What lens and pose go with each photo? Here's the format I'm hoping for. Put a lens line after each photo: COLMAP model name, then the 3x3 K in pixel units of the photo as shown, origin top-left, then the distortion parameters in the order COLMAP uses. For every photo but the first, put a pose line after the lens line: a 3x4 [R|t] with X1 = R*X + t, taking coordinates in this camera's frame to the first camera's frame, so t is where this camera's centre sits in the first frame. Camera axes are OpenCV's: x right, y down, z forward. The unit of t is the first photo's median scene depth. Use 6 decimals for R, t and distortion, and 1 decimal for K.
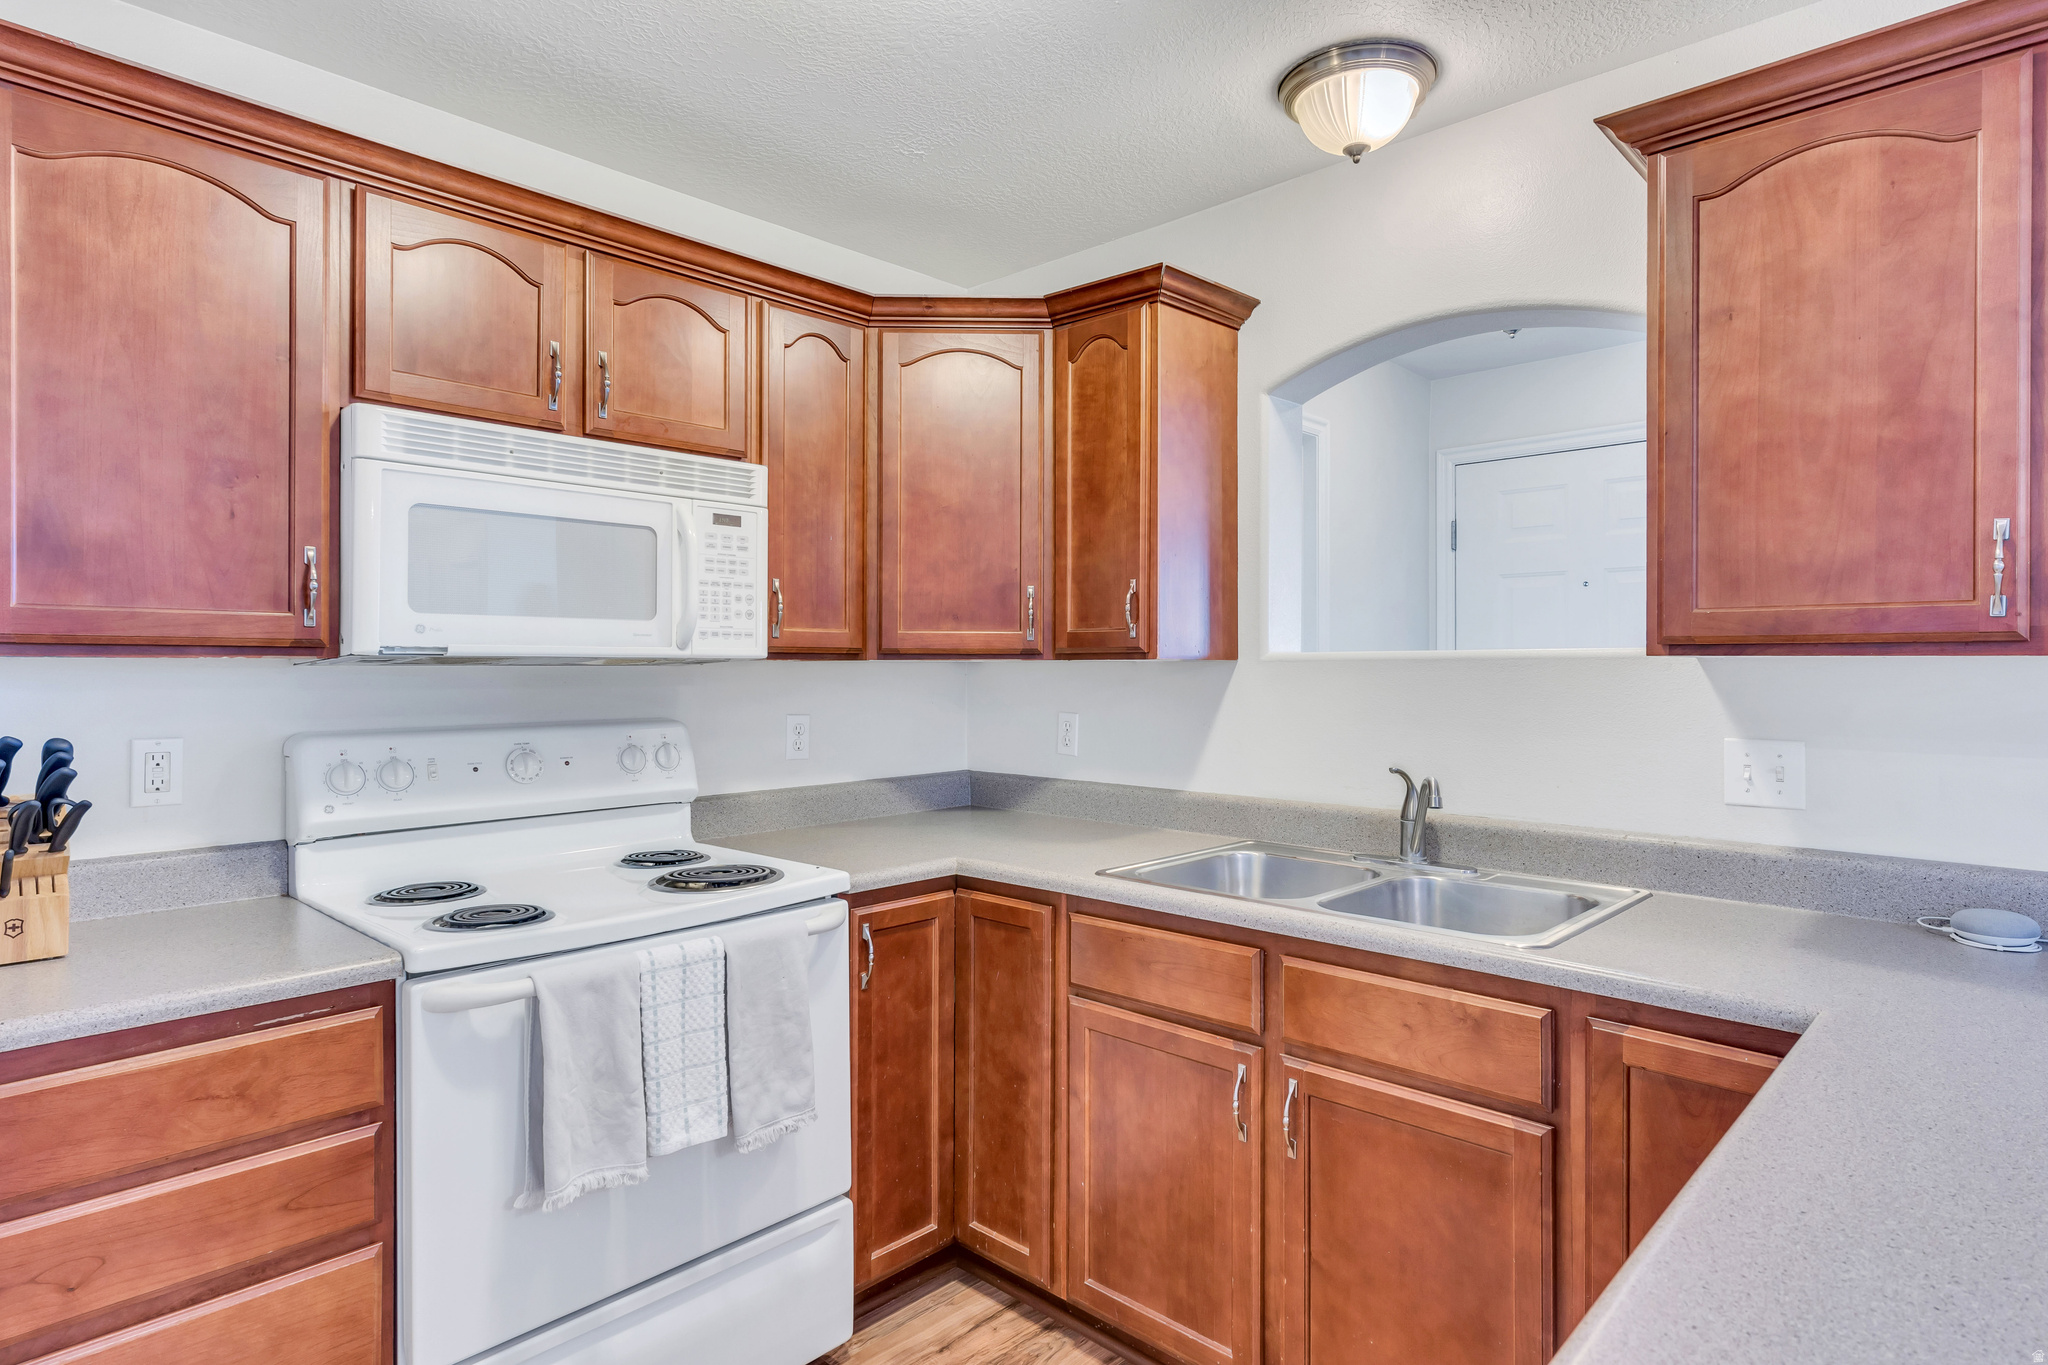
lens RADIAL K [[1106.6, 0, 1027.6], [0, 1106.6, 676.7], [0, 0, 1]] dist [0.005969, -0.000914]
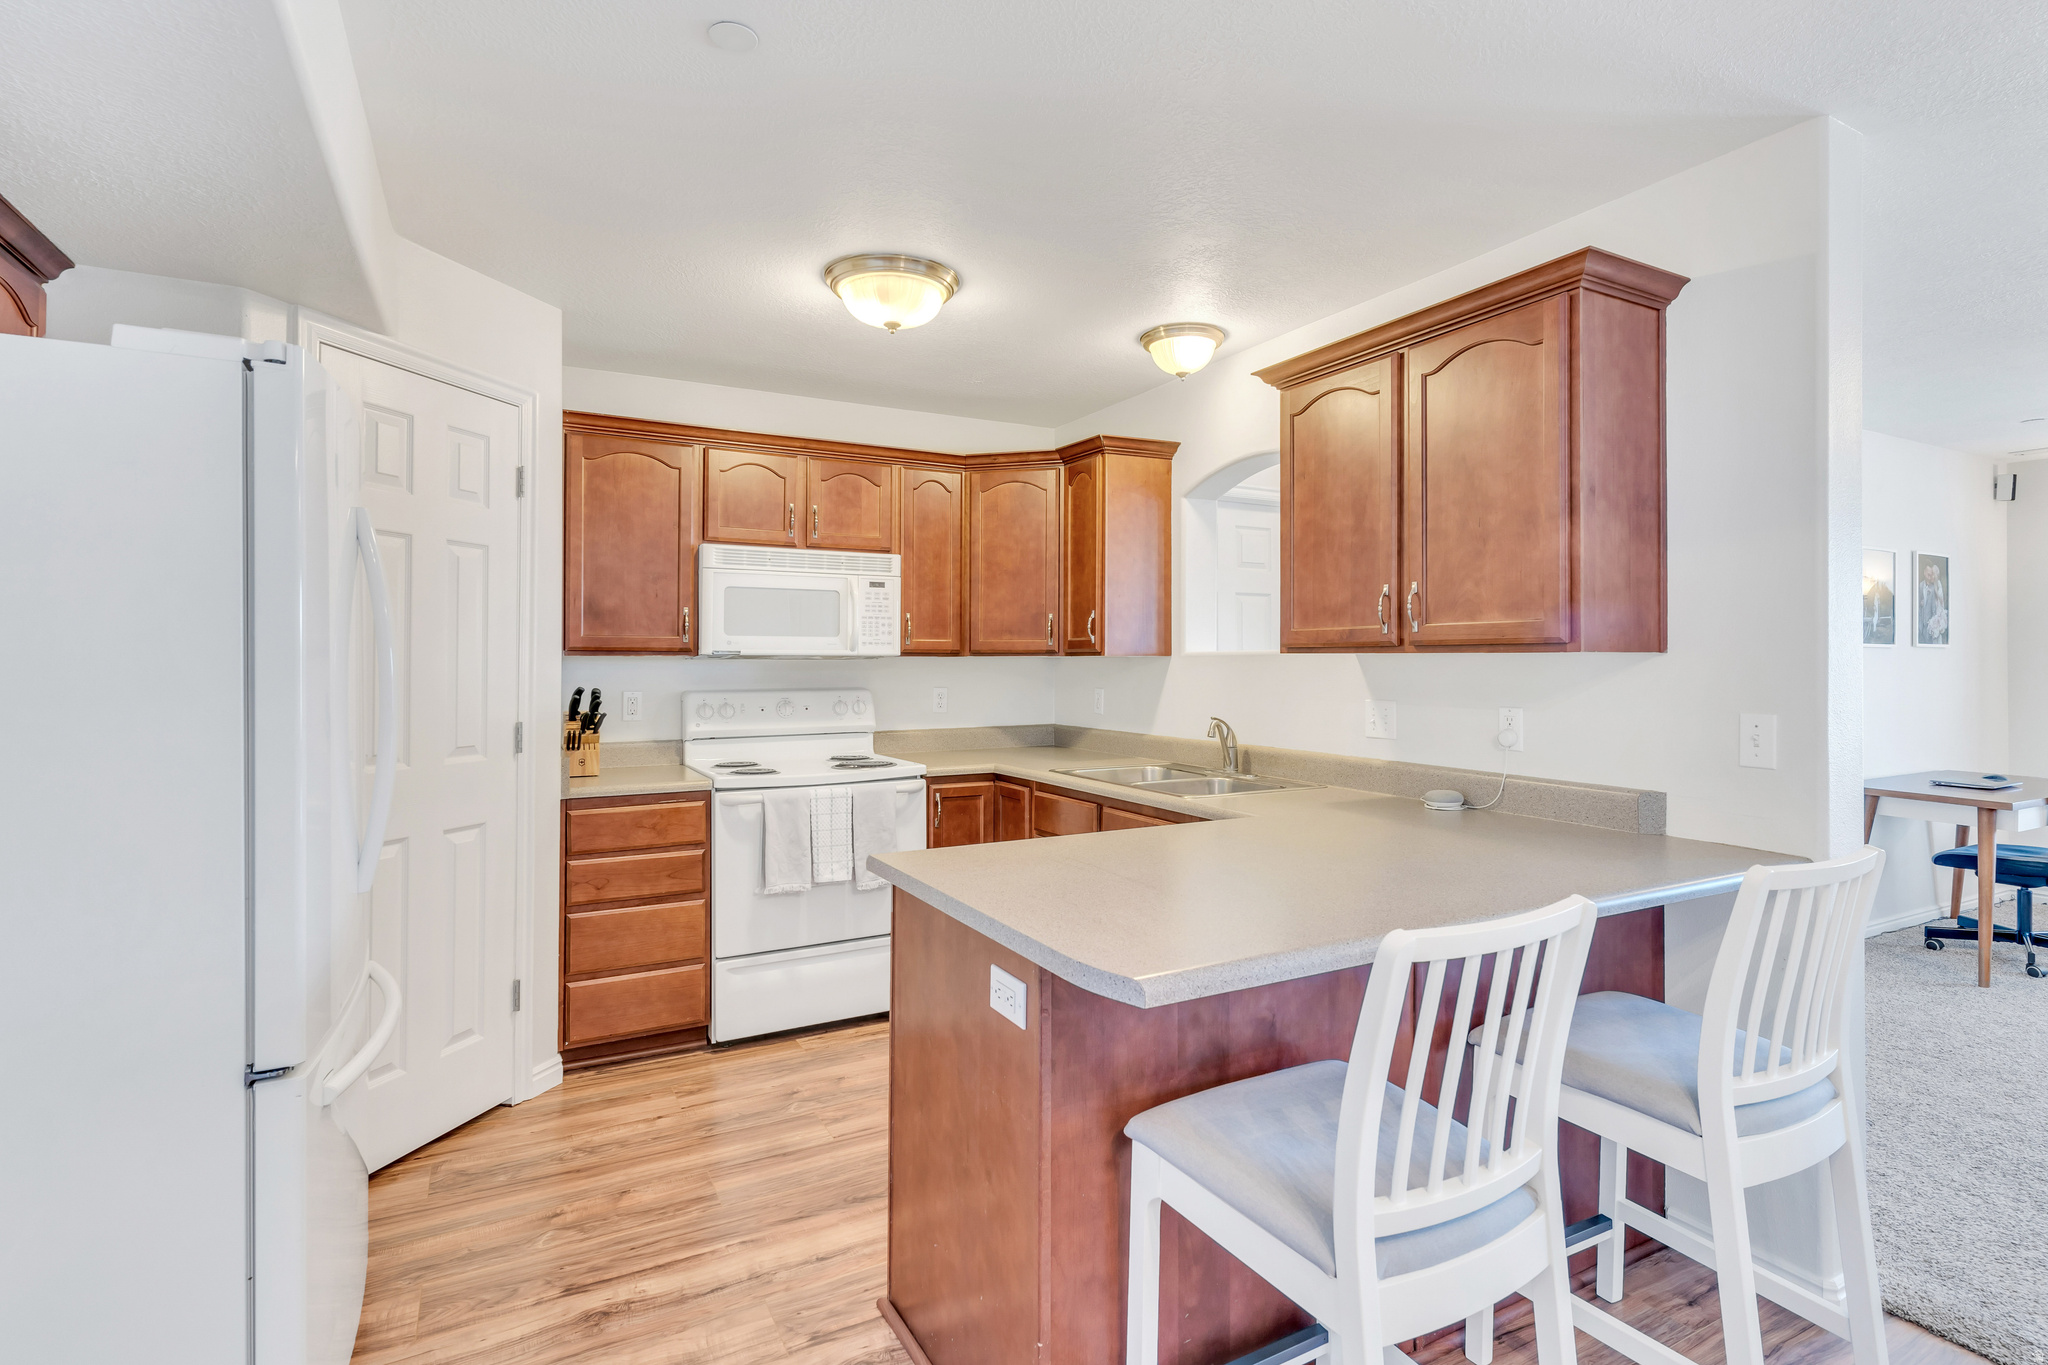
lens RADIAL K [[982.8, 0, 1020.9], [0, 982.8, 668.9], [0, 0, 1]] dist [-0.004074, -0.000096]
pose [[0.950163, 0.002292, -0.311745, 0.549284], [-0.002767, 0.999996, -0.001083, 0.008587], [0.311741, 0.001891, 0.950165, -0.608336]]
